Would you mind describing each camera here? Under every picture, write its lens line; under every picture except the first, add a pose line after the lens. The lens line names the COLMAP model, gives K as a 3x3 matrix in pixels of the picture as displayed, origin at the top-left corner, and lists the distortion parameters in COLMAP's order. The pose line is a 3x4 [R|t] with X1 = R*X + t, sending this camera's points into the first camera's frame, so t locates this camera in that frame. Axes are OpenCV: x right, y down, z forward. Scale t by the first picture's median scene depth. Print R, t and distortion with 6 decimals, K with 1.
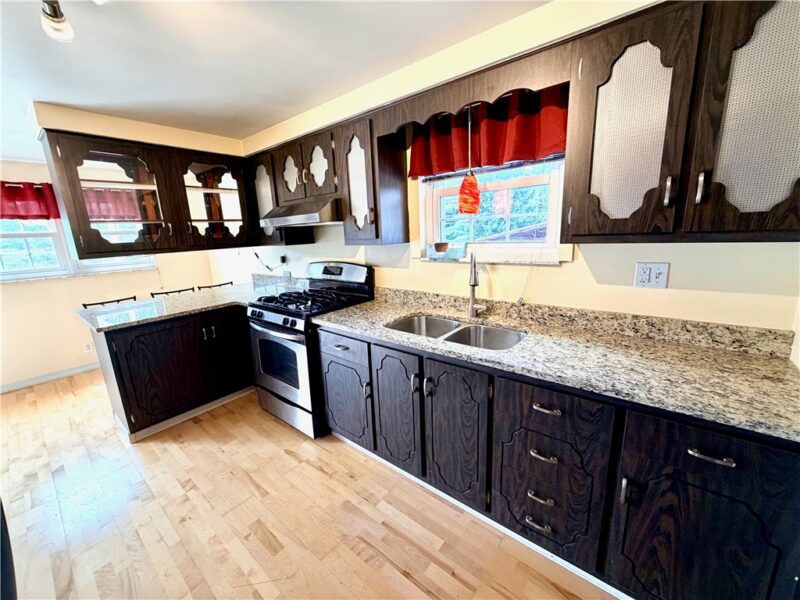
lens RADIAL K [[318.8, 0, 399.7], [0, 318.8, 300.1], [0, 0, 1]] dist [0.004017, 0.000627]
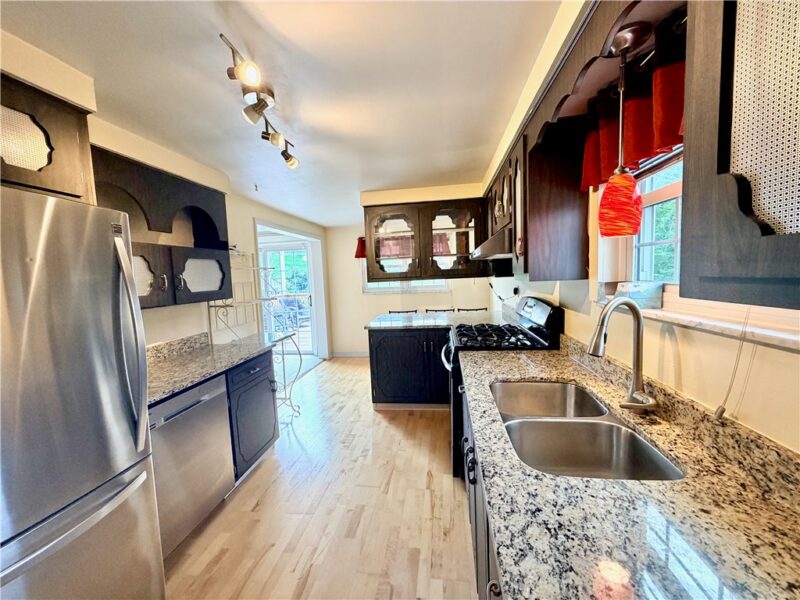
lens RADIAL K [[318.8, 0, 402.4], [0, 318.8, 302.0], [0, 0, 1]] dist [0.004017, 0.000627]
pose [[0.526476, 0.095730, -0.844783, 0.431005], [-0.163880, 0.986433, 0.009651, -0.072020], [0.834246, 0.133362, 0.535022, 0.293061]]
